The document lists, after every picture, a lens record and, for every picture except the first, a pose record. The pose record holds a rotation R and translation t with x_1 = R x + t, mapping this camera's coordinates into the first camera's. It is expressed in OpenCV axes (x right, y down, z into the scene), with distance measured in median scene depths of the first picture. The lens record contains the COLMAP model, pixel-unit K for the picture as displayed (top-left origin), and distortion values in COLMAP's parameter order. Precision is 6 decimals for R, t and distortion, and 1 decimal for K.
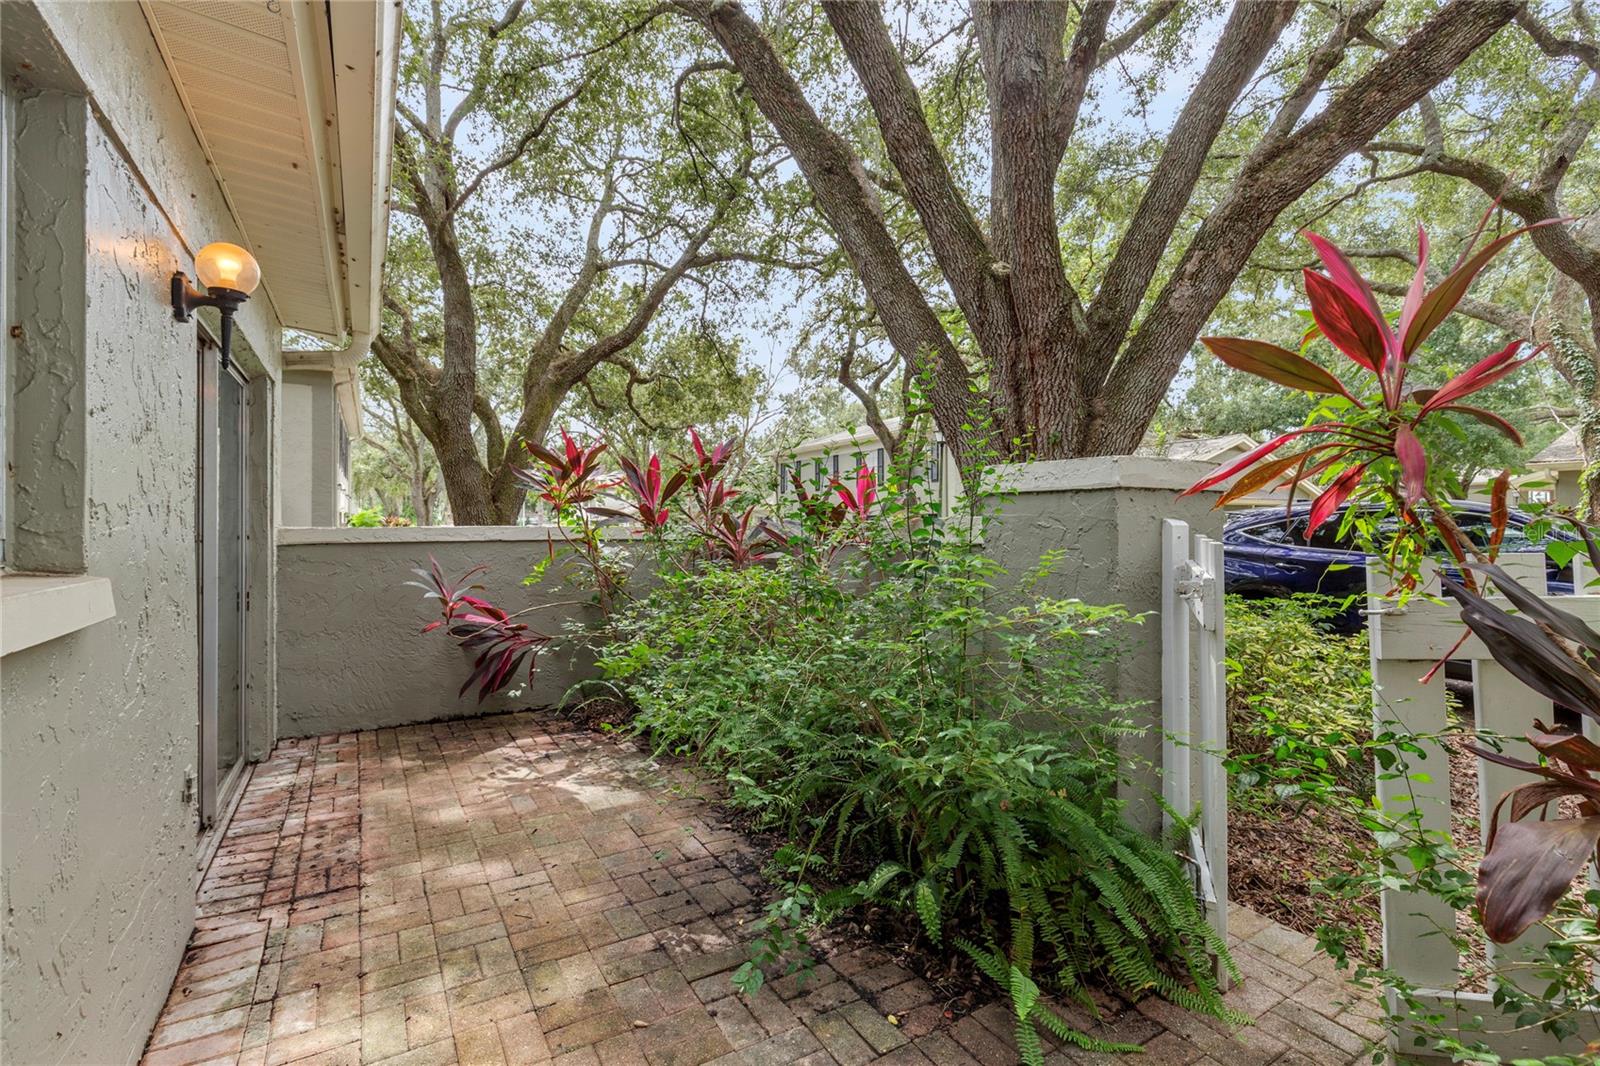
lens RADIAL K [[724.7, 0, 796.5], [0, 724.7, 522.6], [0, 0, 1]] dist [0.004318, -0.000038]
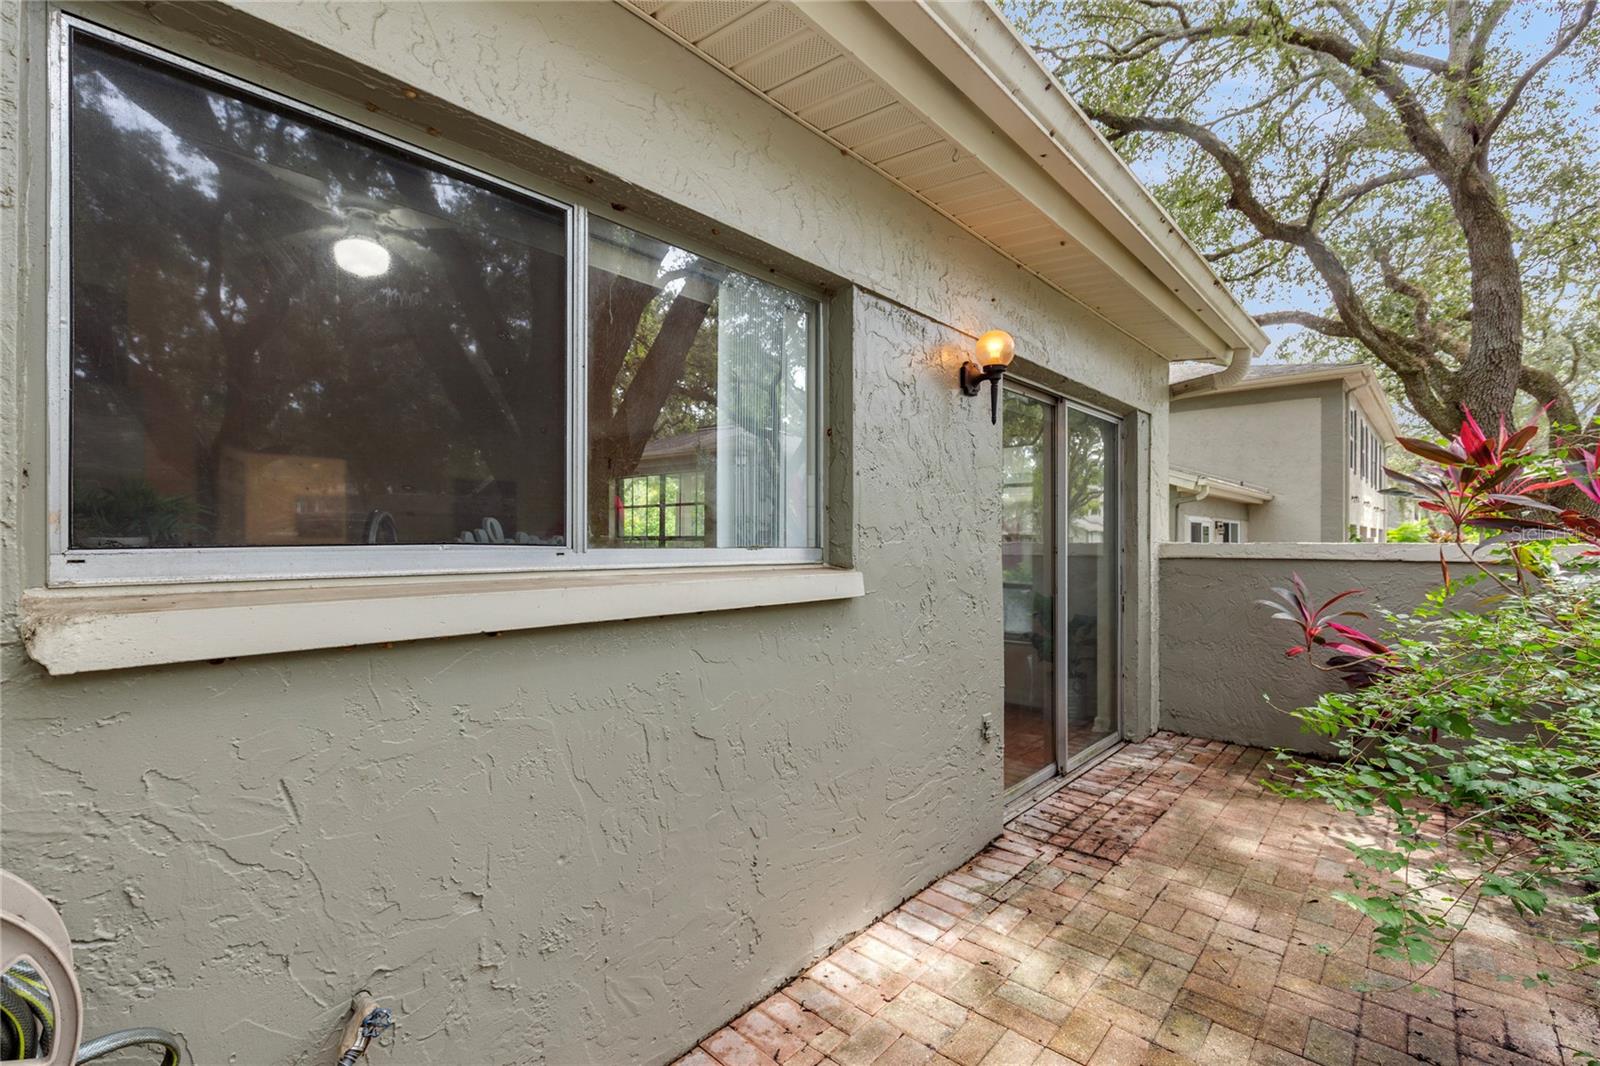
lens RADIAL K [[723.9, 0, 796.3], [0, 723.9, 549.2], [0, 0, 1]] dist [0.000836, -0.000462]
pose [[0.302026, 0.017504, -0.953139, 0.275624], [-0.001988, 0.999841, 0.017732, -0.002290], [0.953298, -0.003460, 0.302013, 0.175754]]
